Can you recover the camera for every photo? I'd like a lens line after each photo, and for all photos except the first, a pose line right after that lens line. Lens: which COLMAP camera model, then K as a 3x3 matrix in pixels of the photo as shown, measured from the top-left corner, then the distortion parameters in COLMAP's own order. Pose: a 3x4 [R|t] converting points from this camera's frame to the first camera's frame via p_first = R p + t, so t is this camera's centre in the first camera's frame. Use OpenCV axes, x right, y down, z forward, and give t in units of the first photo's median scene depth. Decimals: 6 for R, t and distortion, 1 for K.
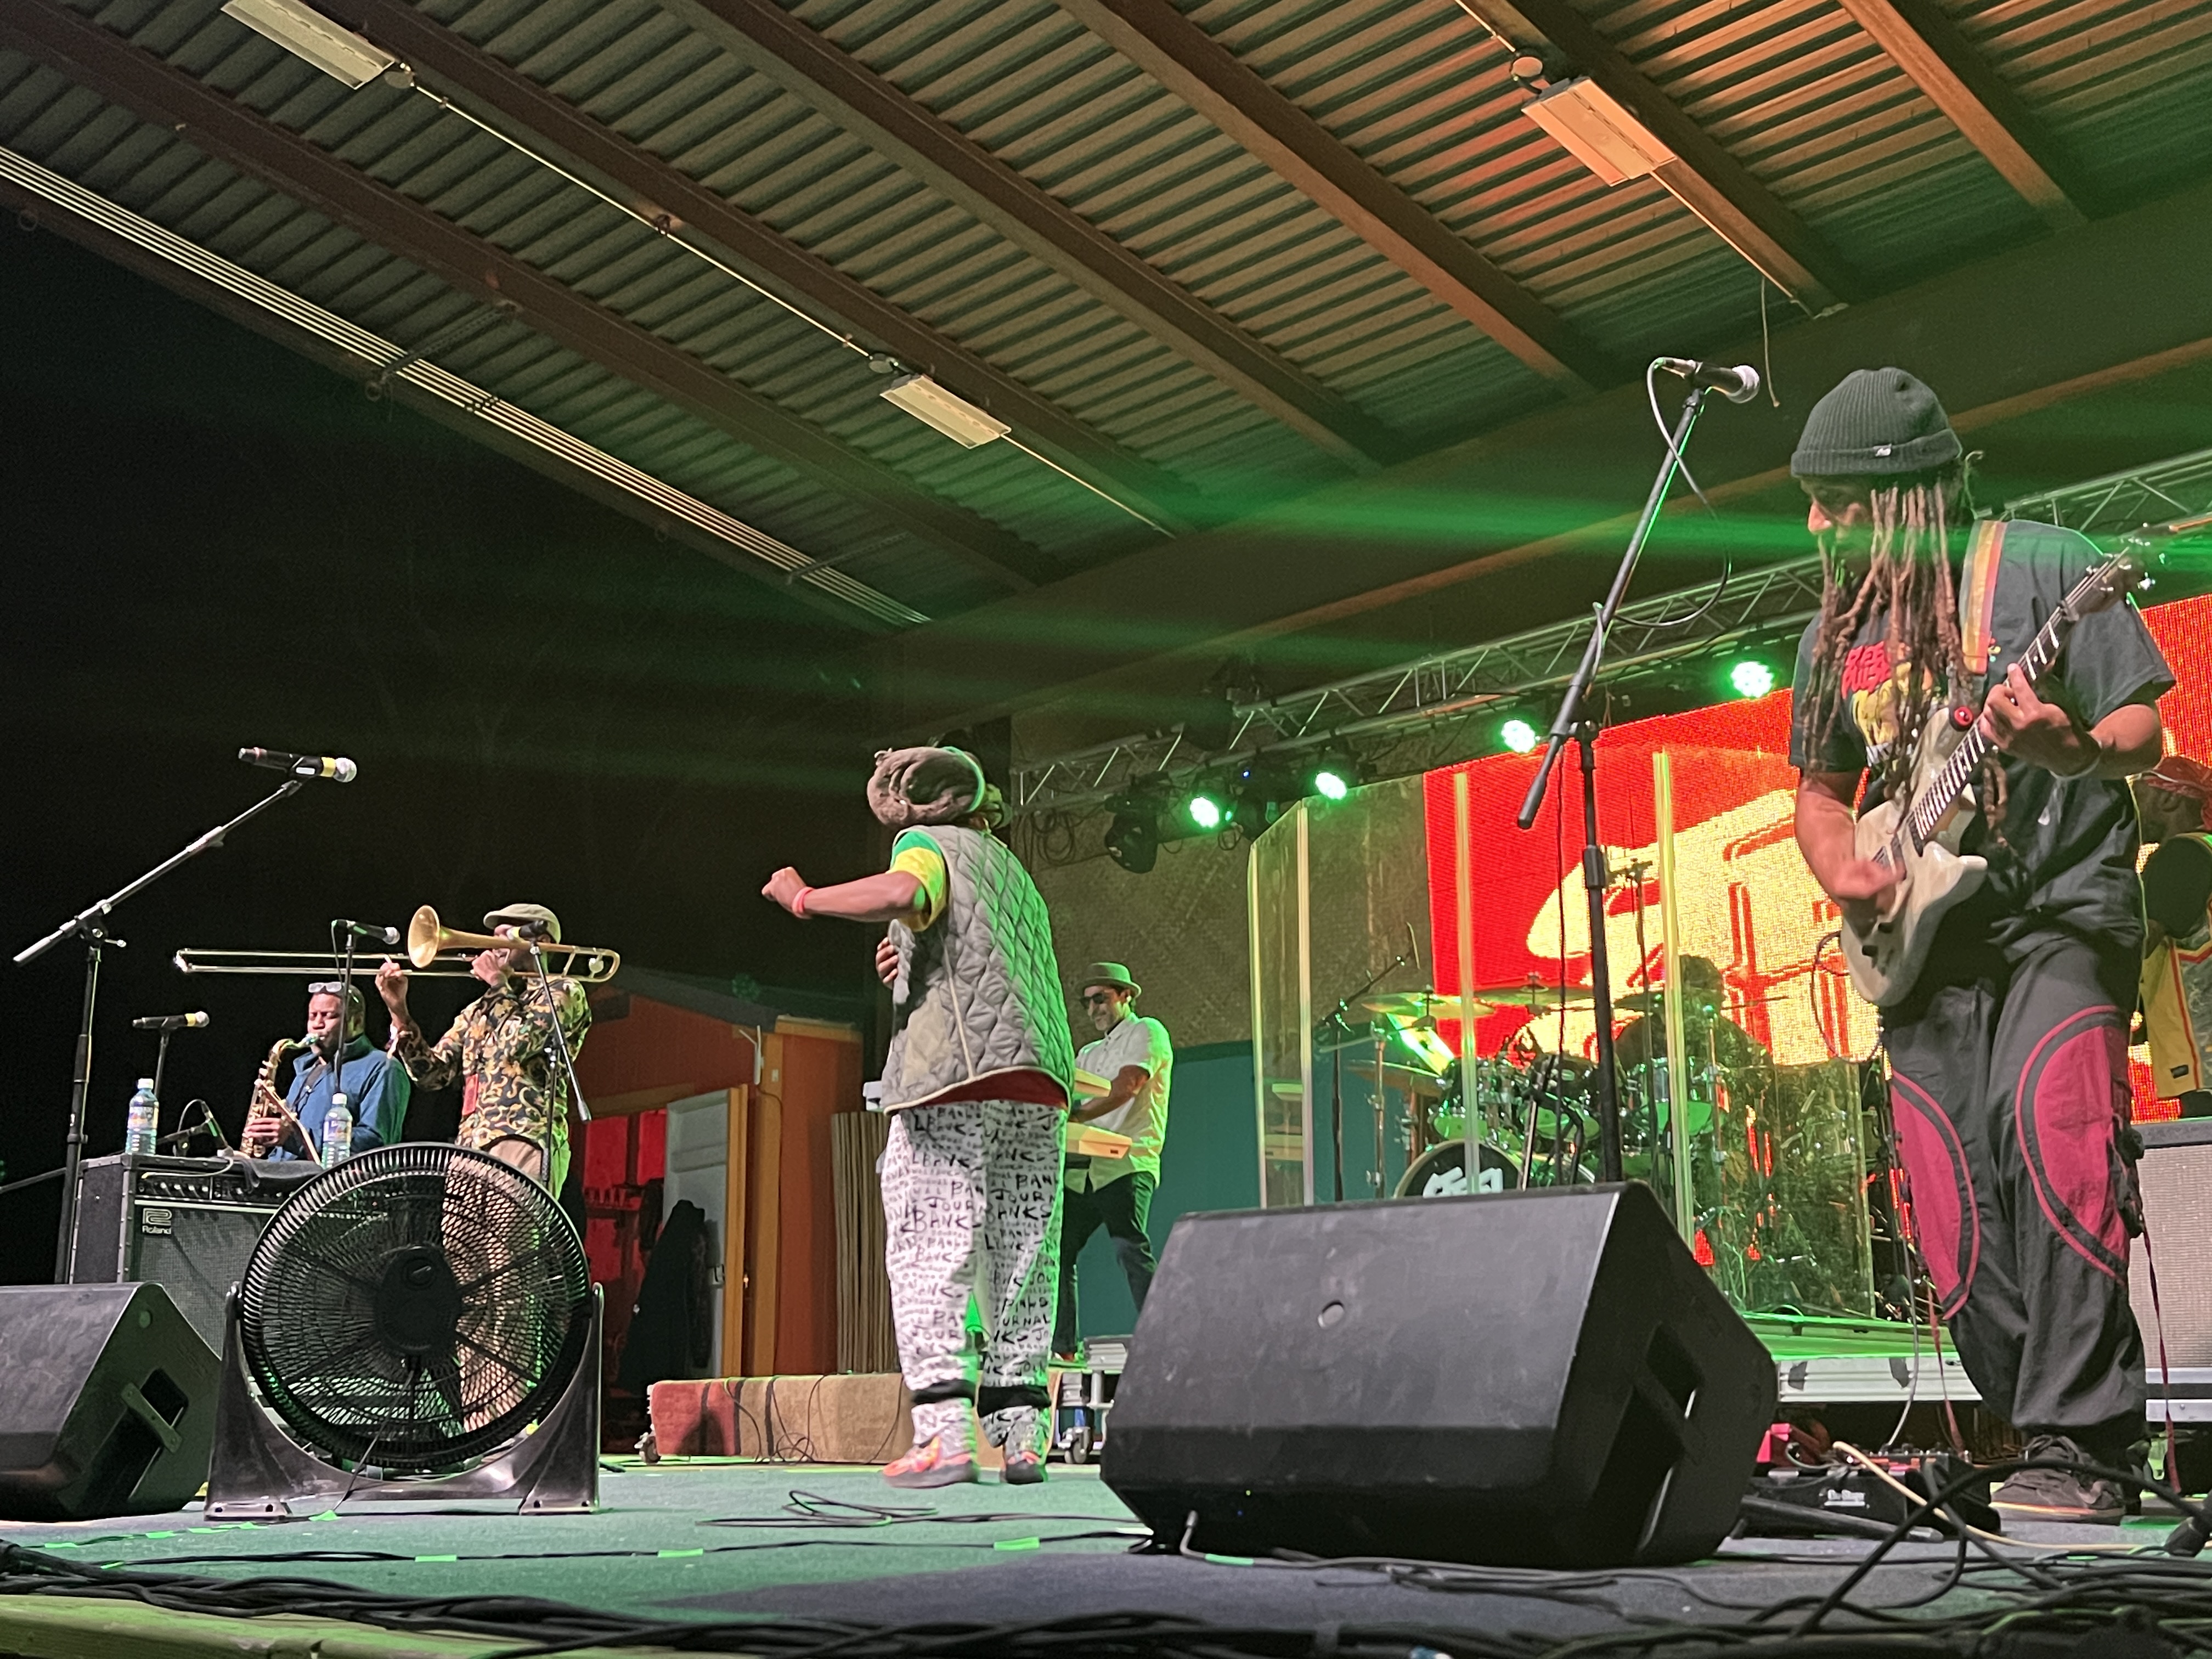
lens RADIAL K [[2419.8, 0, 1049.3], [0, 2419.8, 887.8], [0, 0, 1]] dist [0.123469, -0.395046]
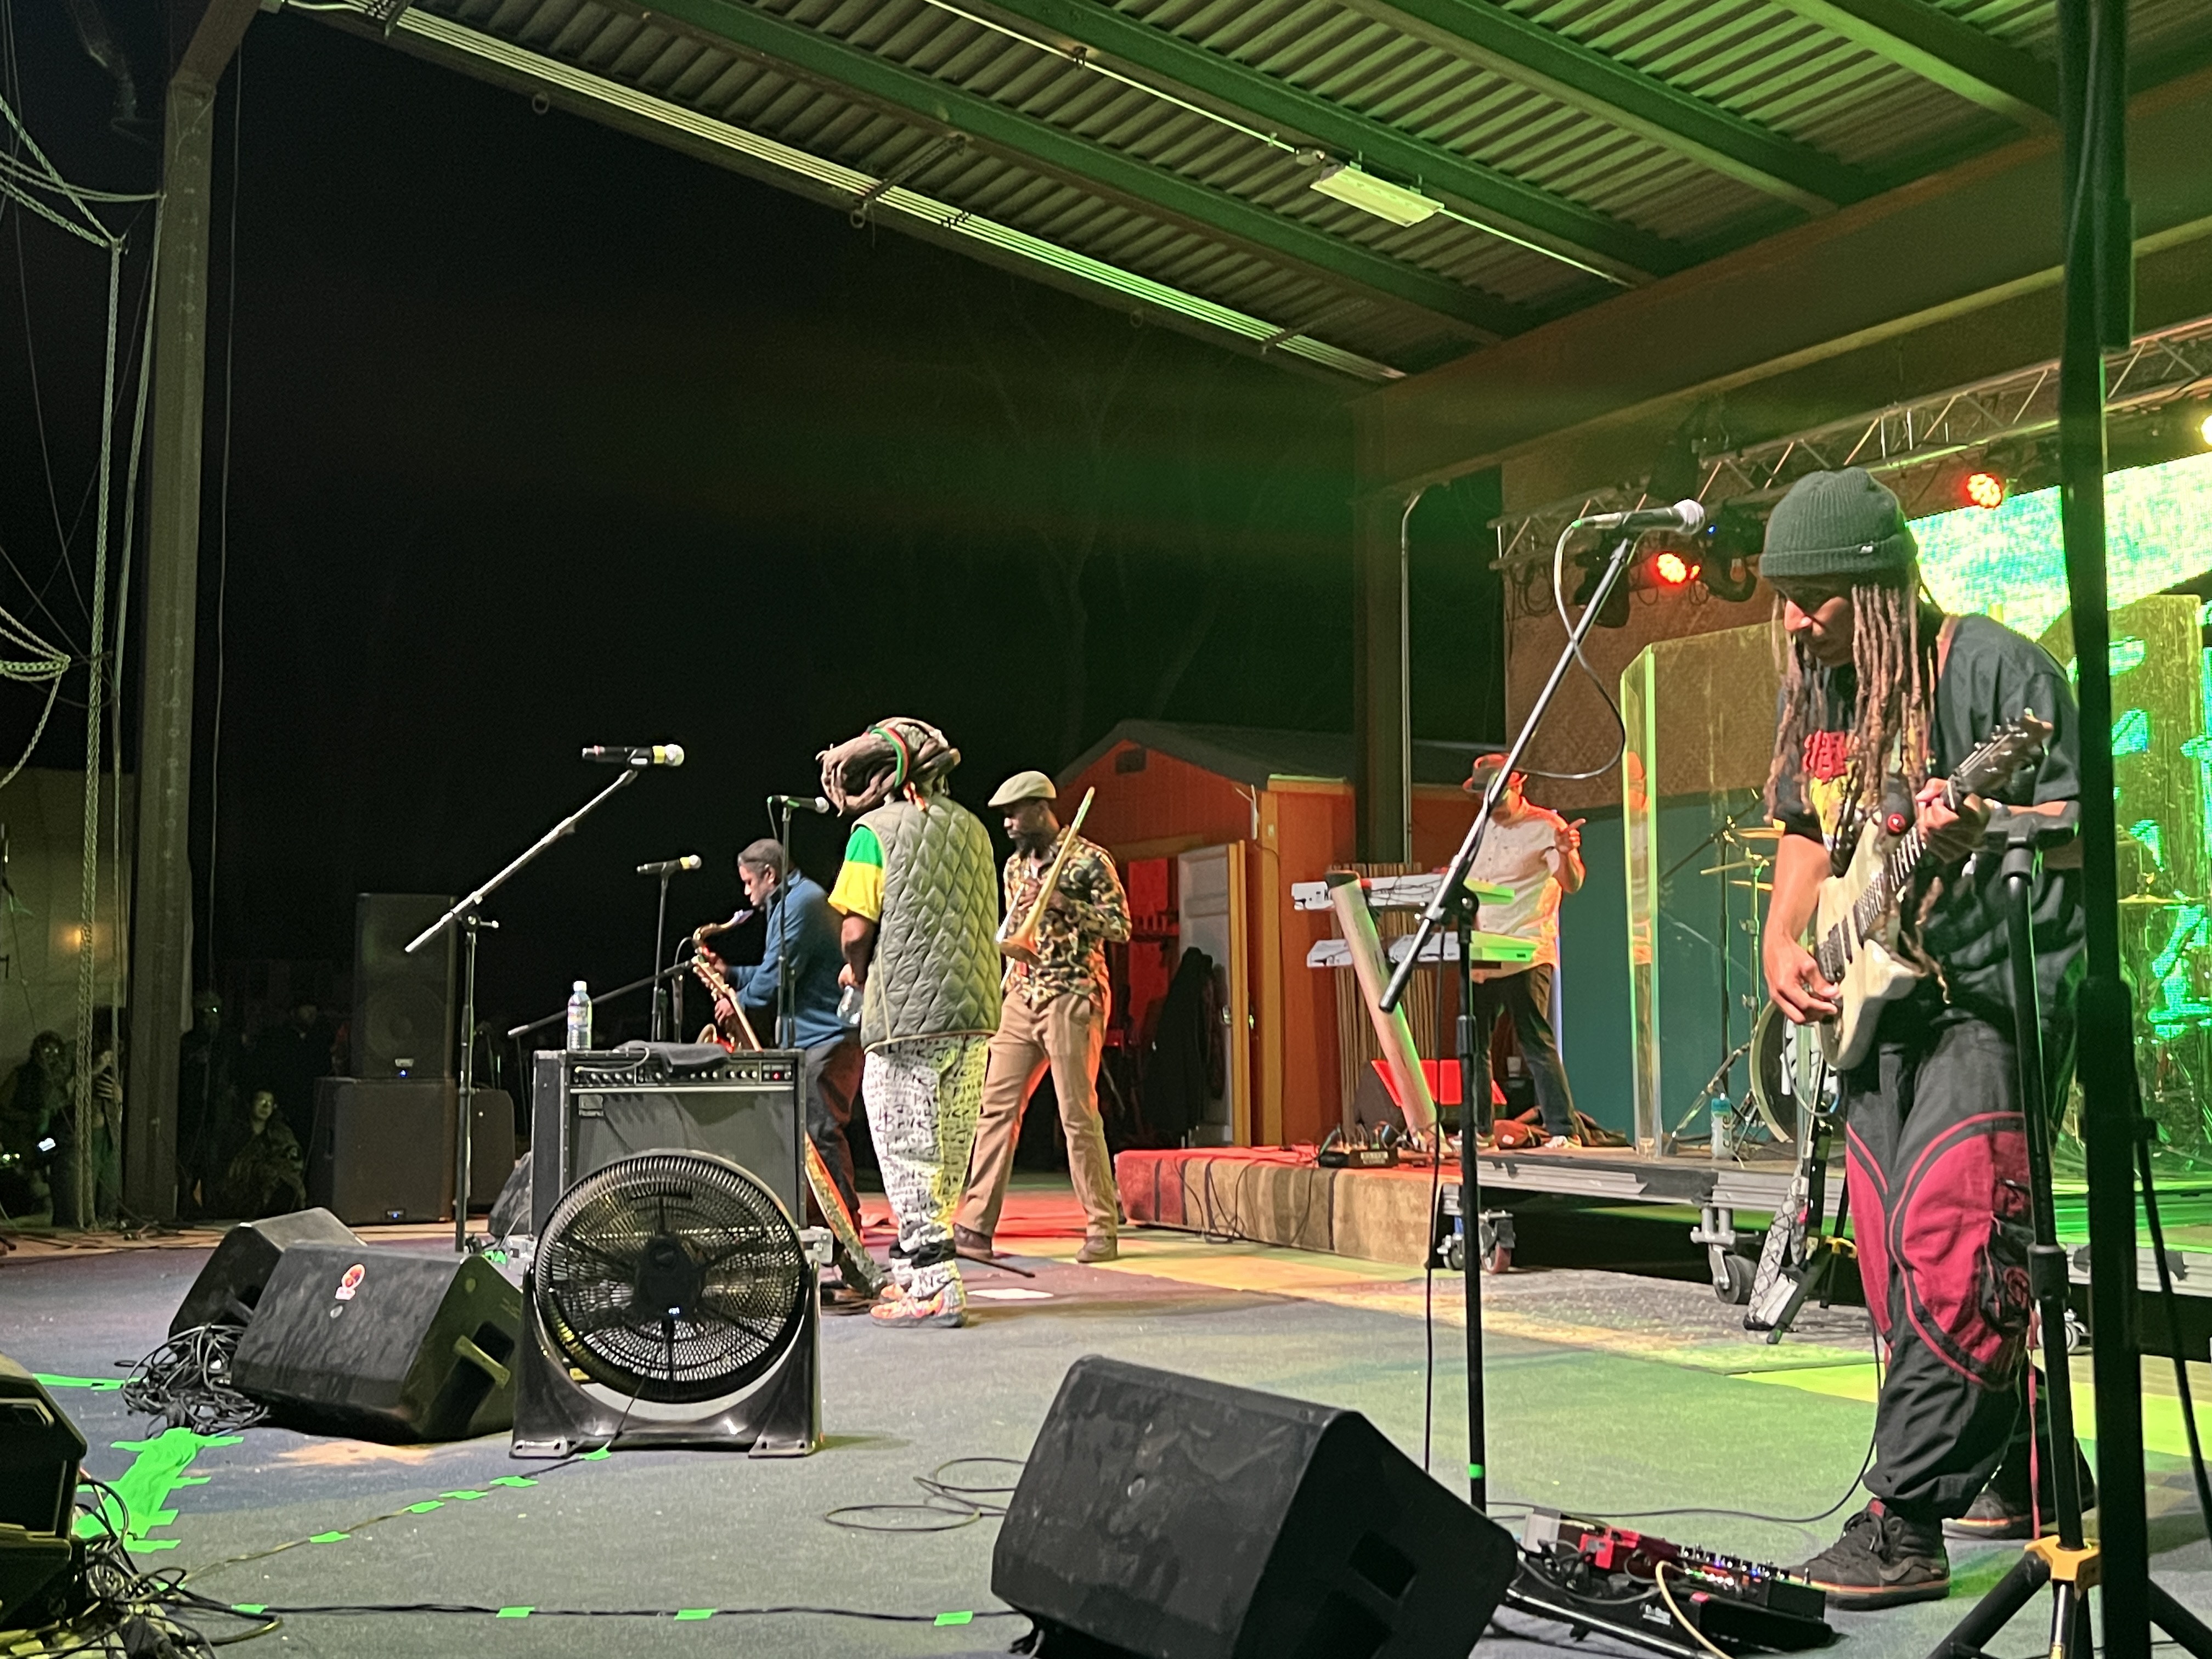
lens RADIAL K [[2433.1, 0, 1093.5], [0, 2433.1, 786.9], [0, 0, 1]] dist [0.182263, -0.444398]
pose [[0.958843, -0.025006, -0.282833, 0.128781], [0.063658, 0.989689, 0.128309, -0.093594], [0.276708, -0.141033, 0.950548, -0.033635]]
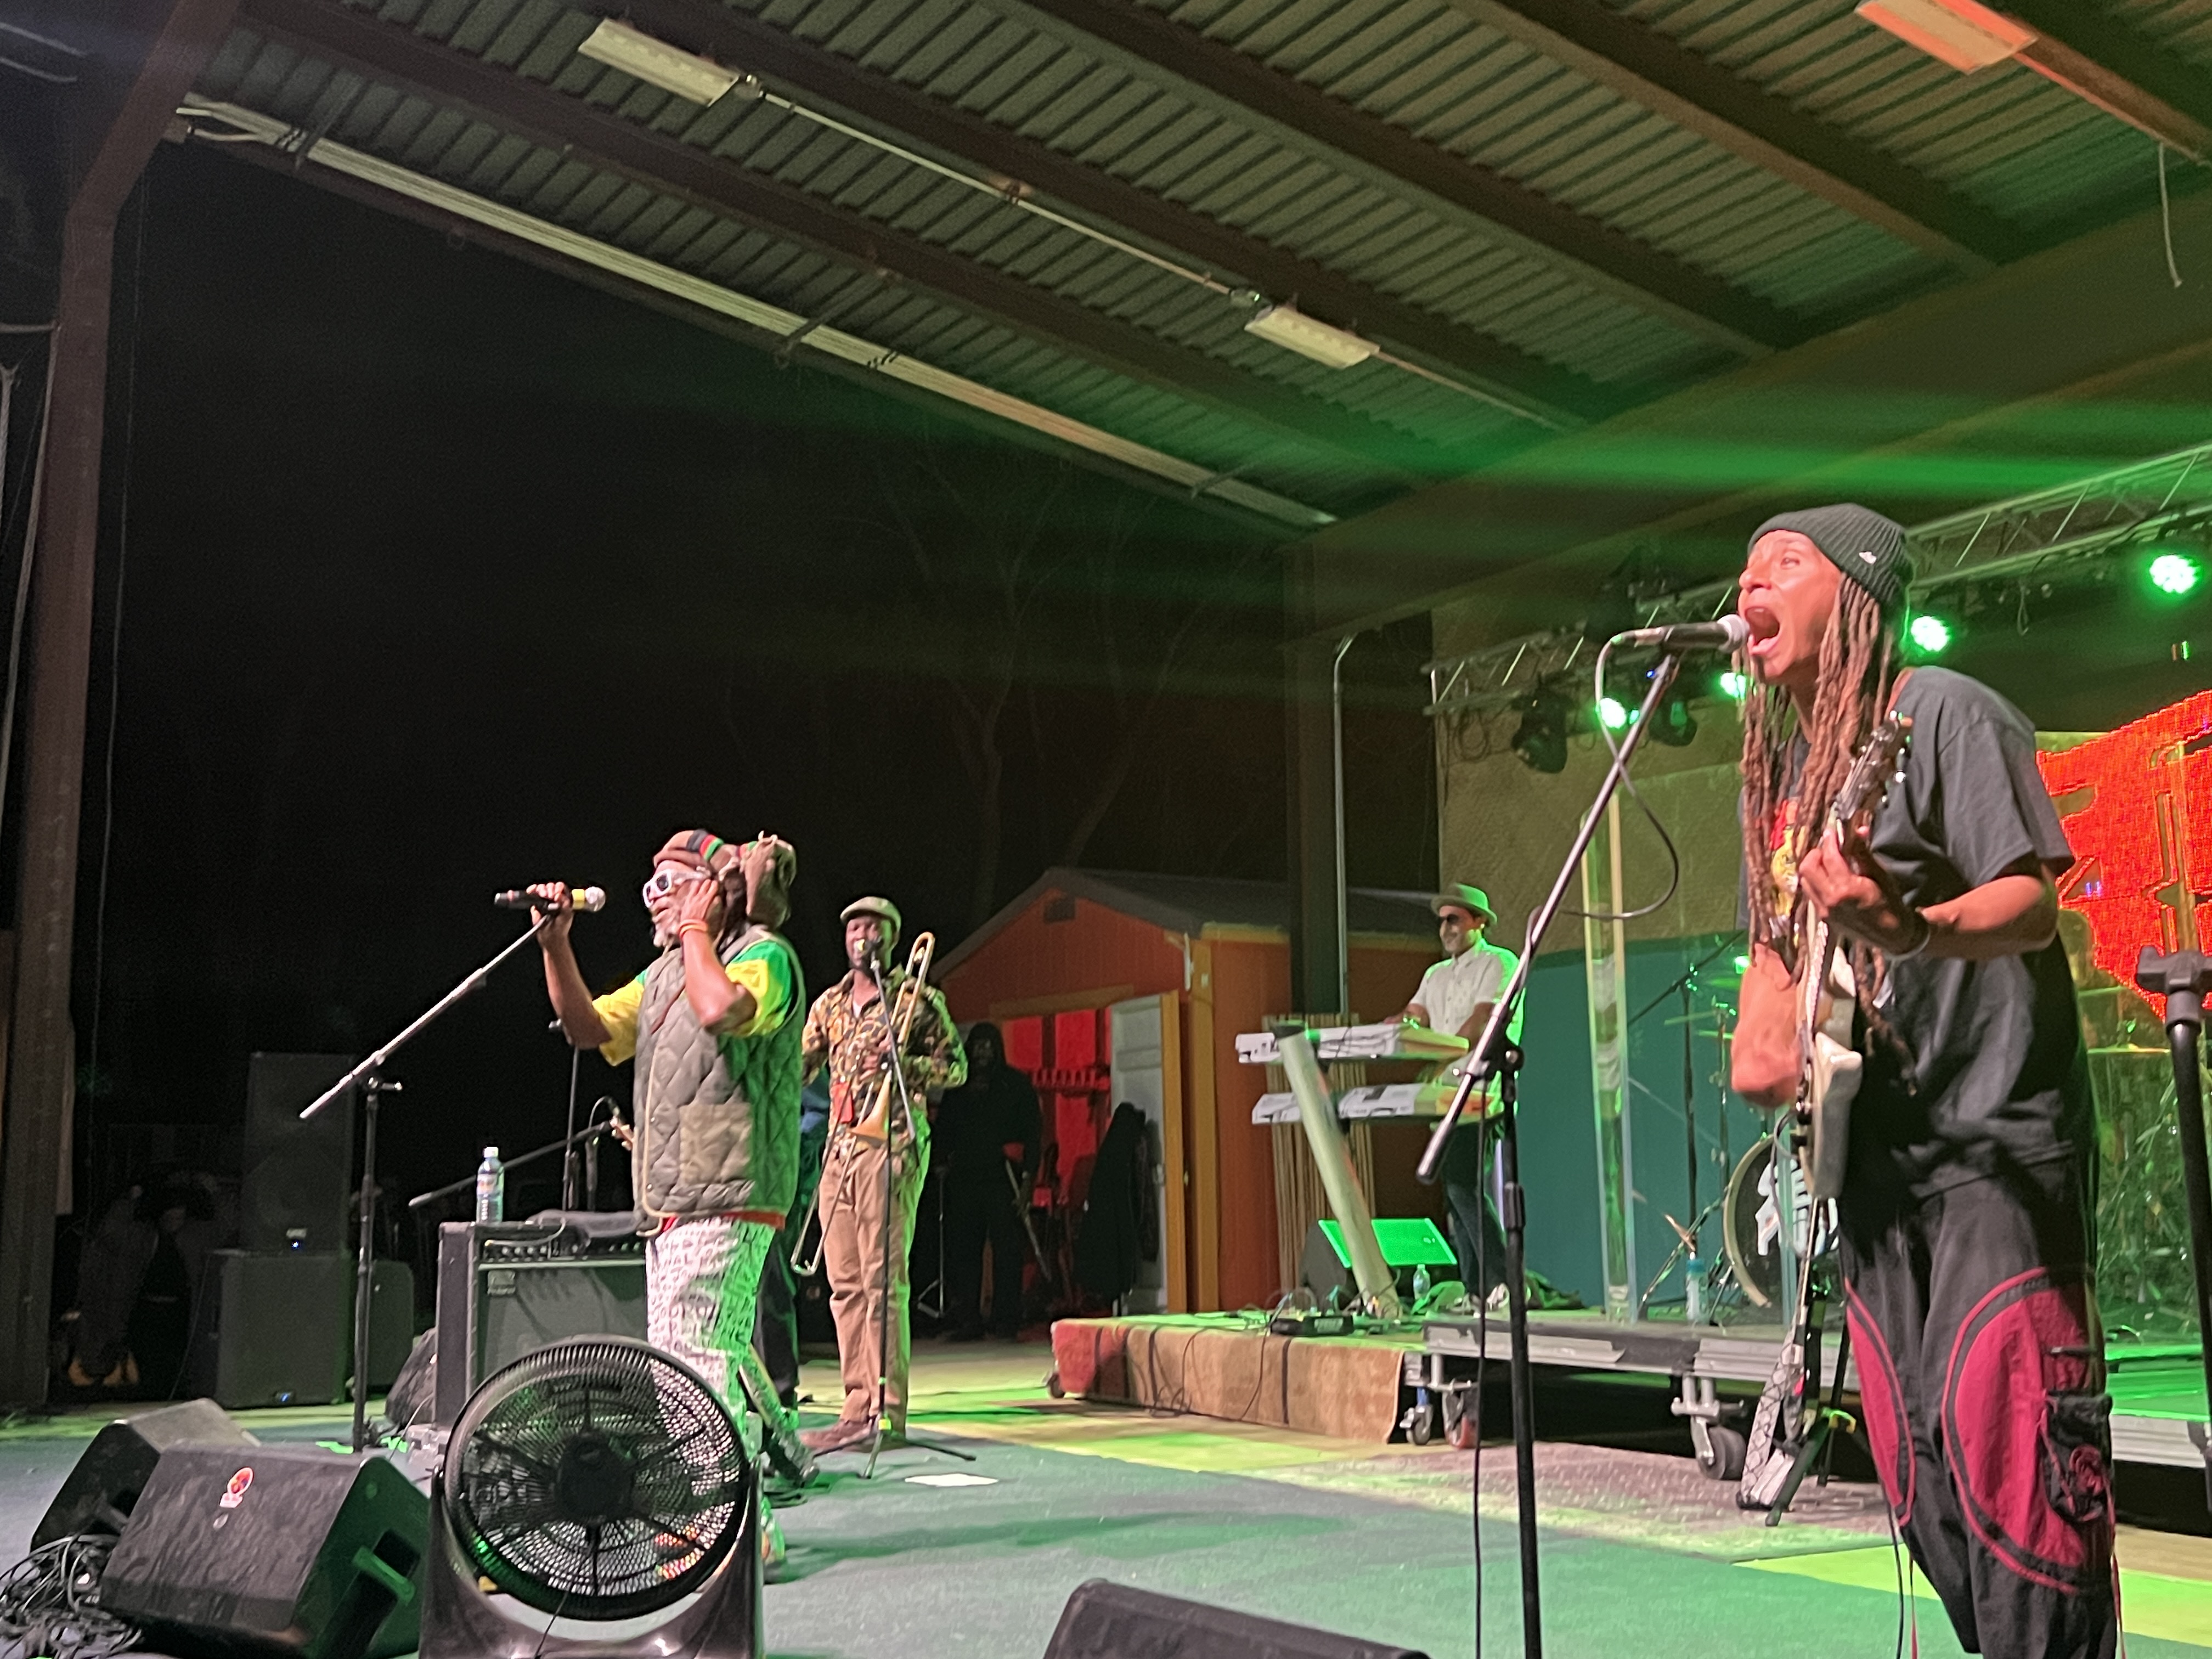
lens RADIAL K [[2420.8, 0, 1115.2], [0, 2420.8, 780.8], [0, 0, 1]] dist [0.111442, -0.156346]
pose [[0.971637, -0.044258, -0.232300, 0.104717], [0.061402, 0.995855, 0.067094, -0.088597], [0.228367, -0.079455, 0.970327, -0.000496]]
